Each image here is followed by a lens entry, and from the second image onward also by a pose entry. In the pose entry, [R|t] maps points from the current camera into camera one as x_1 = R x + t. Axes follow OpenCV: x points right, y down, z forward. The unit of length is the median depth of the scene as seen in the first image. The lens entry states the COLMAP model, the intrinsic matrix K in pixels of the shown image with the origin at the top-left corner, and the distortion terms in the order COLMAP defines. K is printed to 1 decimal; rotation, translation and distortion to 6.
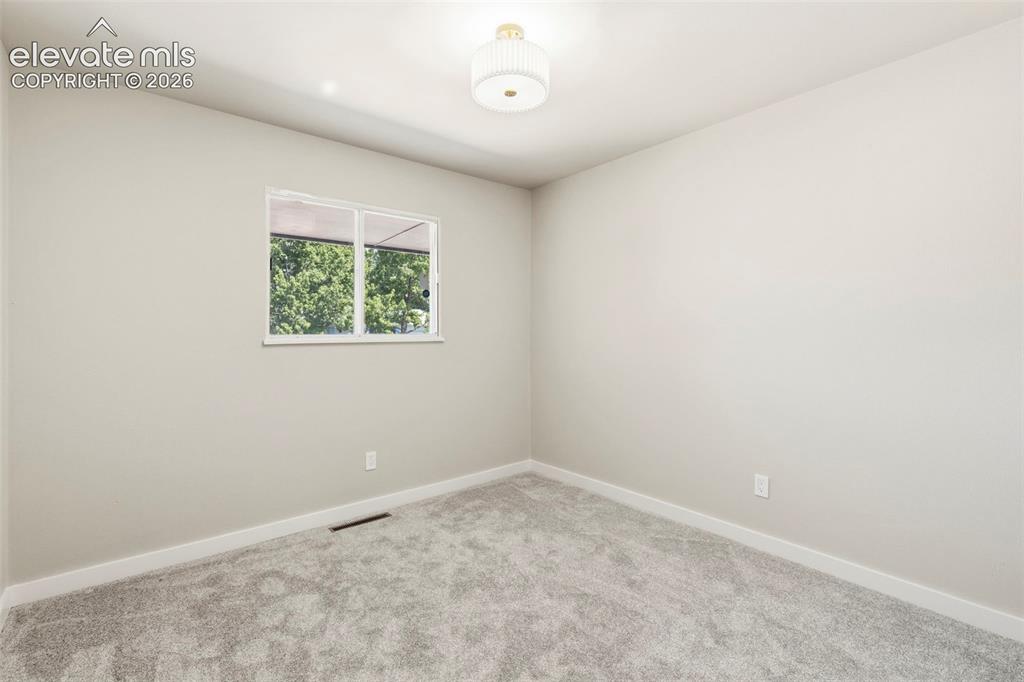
lens RADIAL K [[465.6, 0, 513.6], [0, 465.6, 334.9], [0, 0, 1]] dist [0.003007, 0.000008]
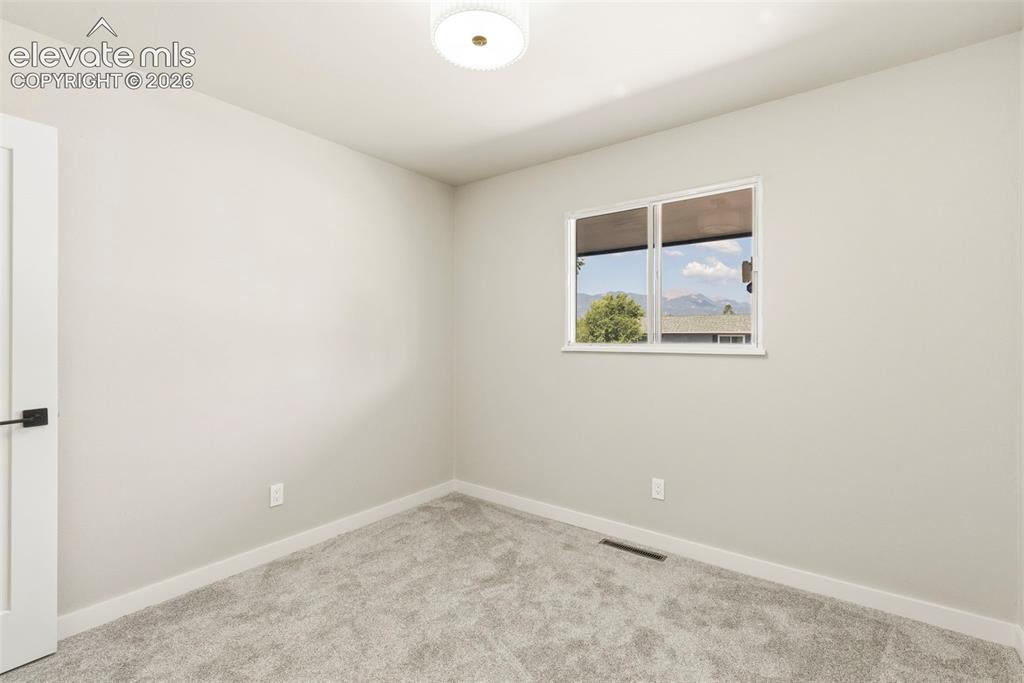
lens RADIAL K [[465.6, 0, 513.6], [0, 465.6, 335.4], [0, 0, 1]] dist [0.003007, 0.000008]
pose [[0.237322, 0.004655, -0.971420, 0.563696], [-0.017432, 0.999848, 0.000532, -0.016546], [0.971275, 0.016807, 0.237367, 0.617867]]
